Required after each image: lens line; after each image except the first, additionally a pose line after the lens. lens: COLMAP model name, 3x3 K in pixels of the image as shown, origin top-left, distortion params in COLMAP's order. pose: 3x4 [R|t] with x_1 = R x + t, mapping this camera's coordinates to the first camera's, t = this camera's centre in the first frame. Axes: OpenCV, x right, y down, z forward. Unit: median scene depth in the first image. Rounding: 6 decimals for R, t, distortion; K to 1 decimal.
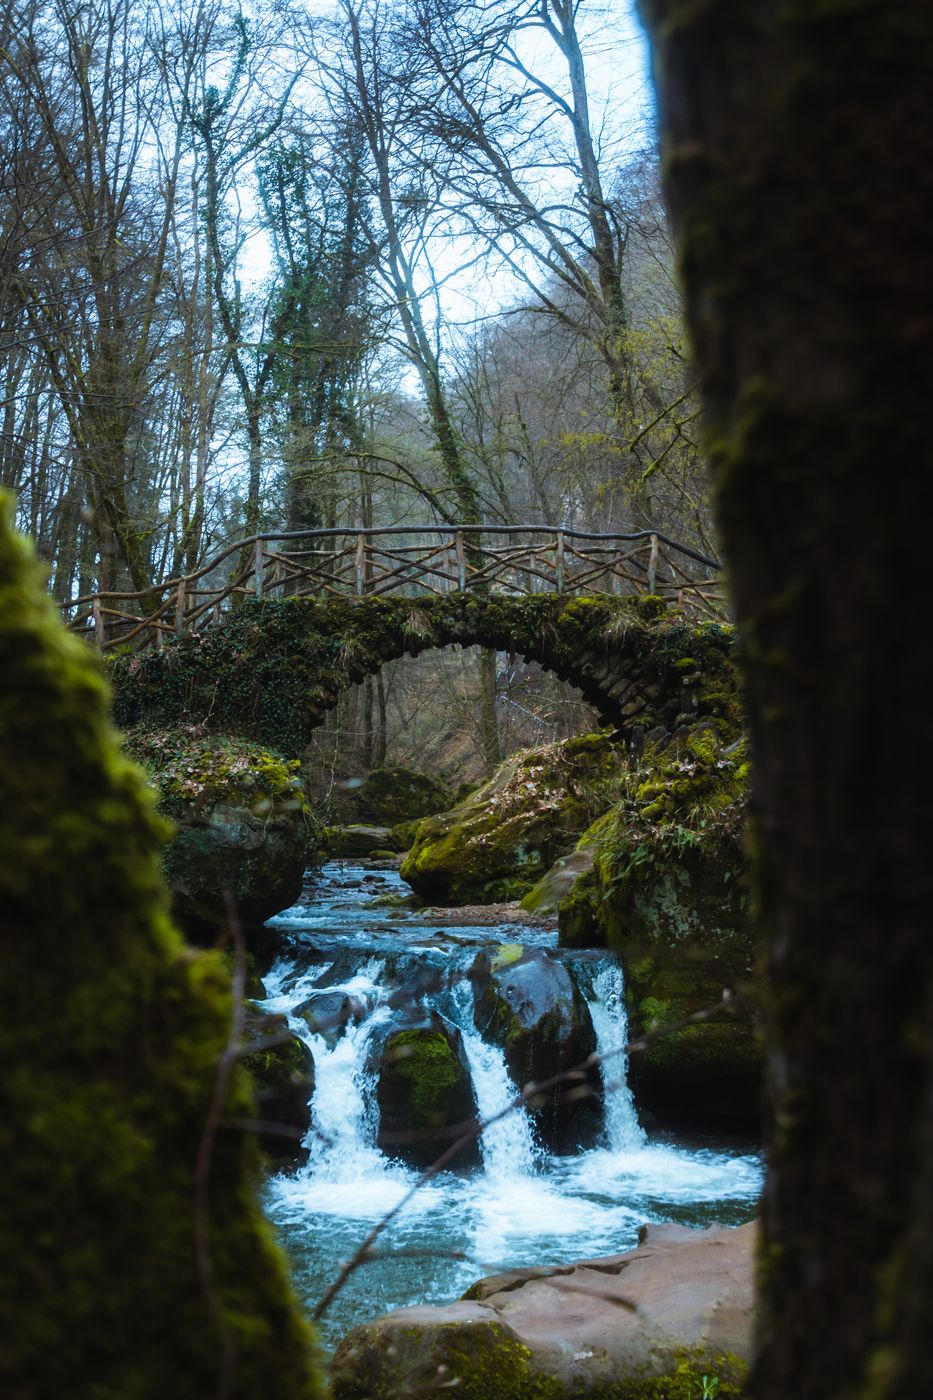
lens RADIAL K [[1854.0, 0, 464.9], [0, 1854.0, 686.8], [0, 0, 1]] dist [-0.107032, 0.000000]
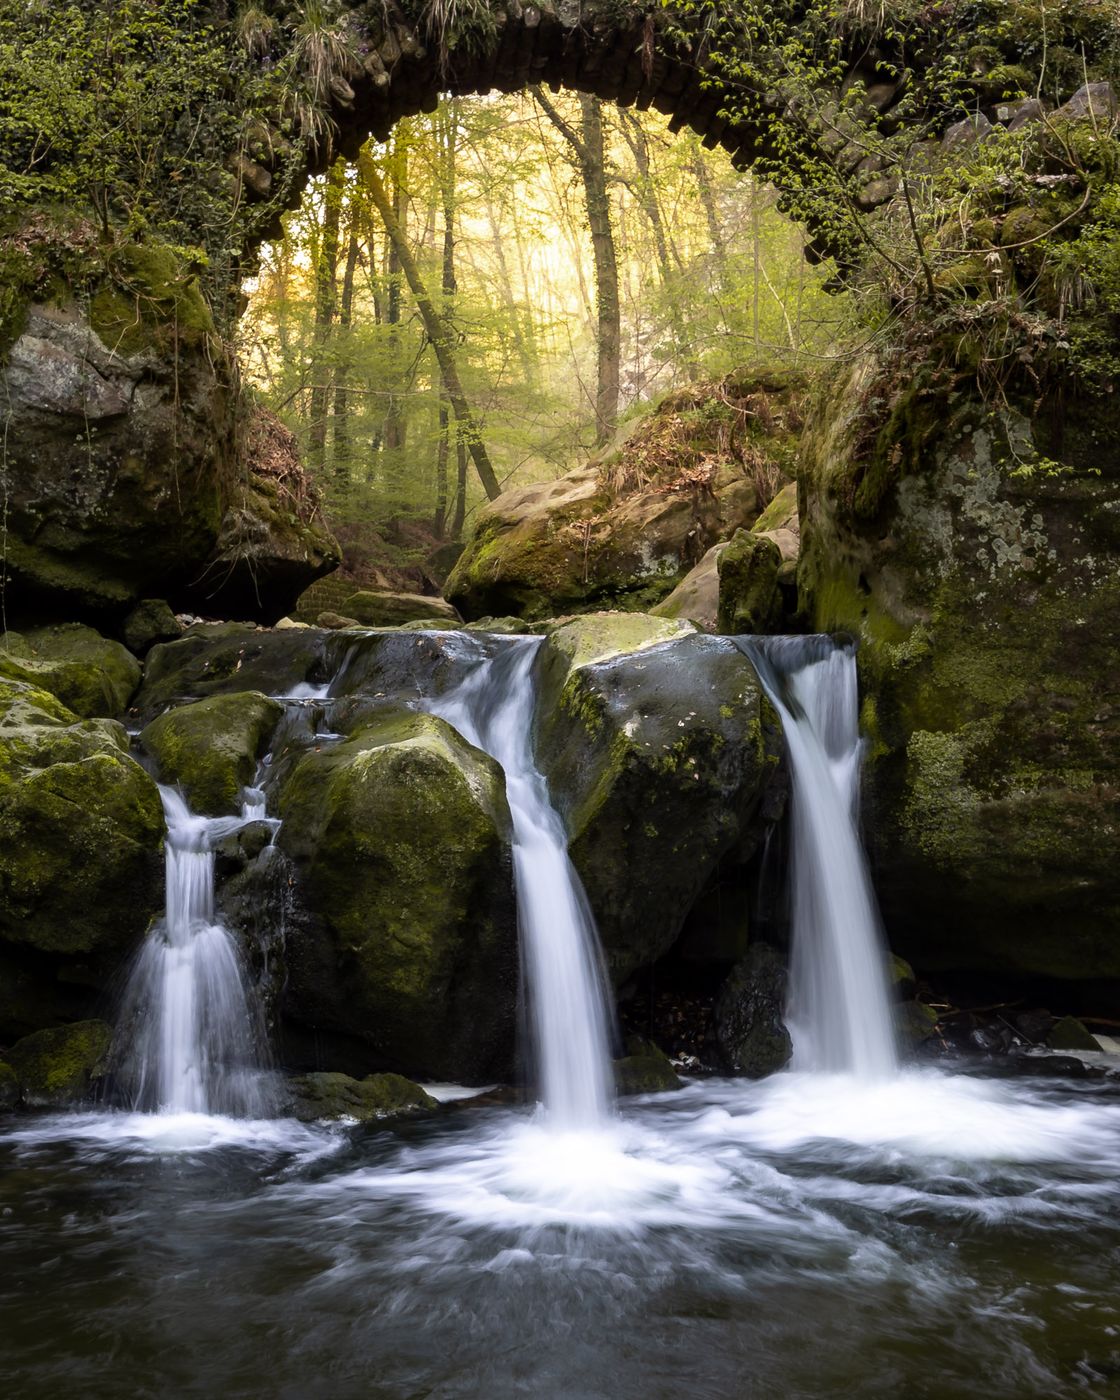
lens RADIAL K [[2144.7, 0, 518.5], [0, 2144.7, 944.0], [0, 0, 1]] dist [0.007845, 0.000000]
pose [[0.999048, 0.036794, -0.023438, 0.013941], [-0.031687, 0.981303, 0.189843, 0.112296], [0.029985, -0.188920, 0.981535, 0.413795]]
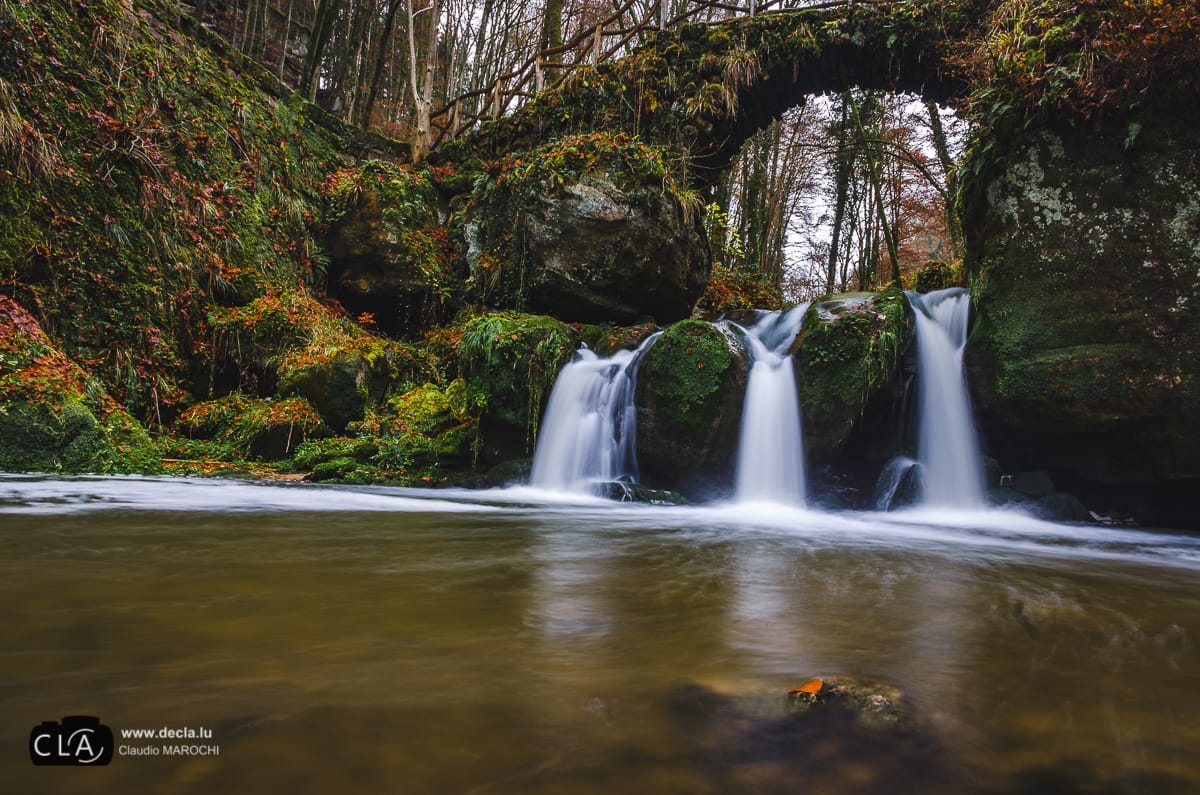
lens RADIAL K [[934.2, 0, 590.7], [0, 934.2, 400.1], [0, 0, 1]] dist [-0.009949, 0.001912]
pose [[0.918548, 0.041260, -0.393150, 0.085308], [-0.043486, 0.999049, 0.003246, 0.186690], [0.392910, 0.014115, 0.919468, 0.502258]]
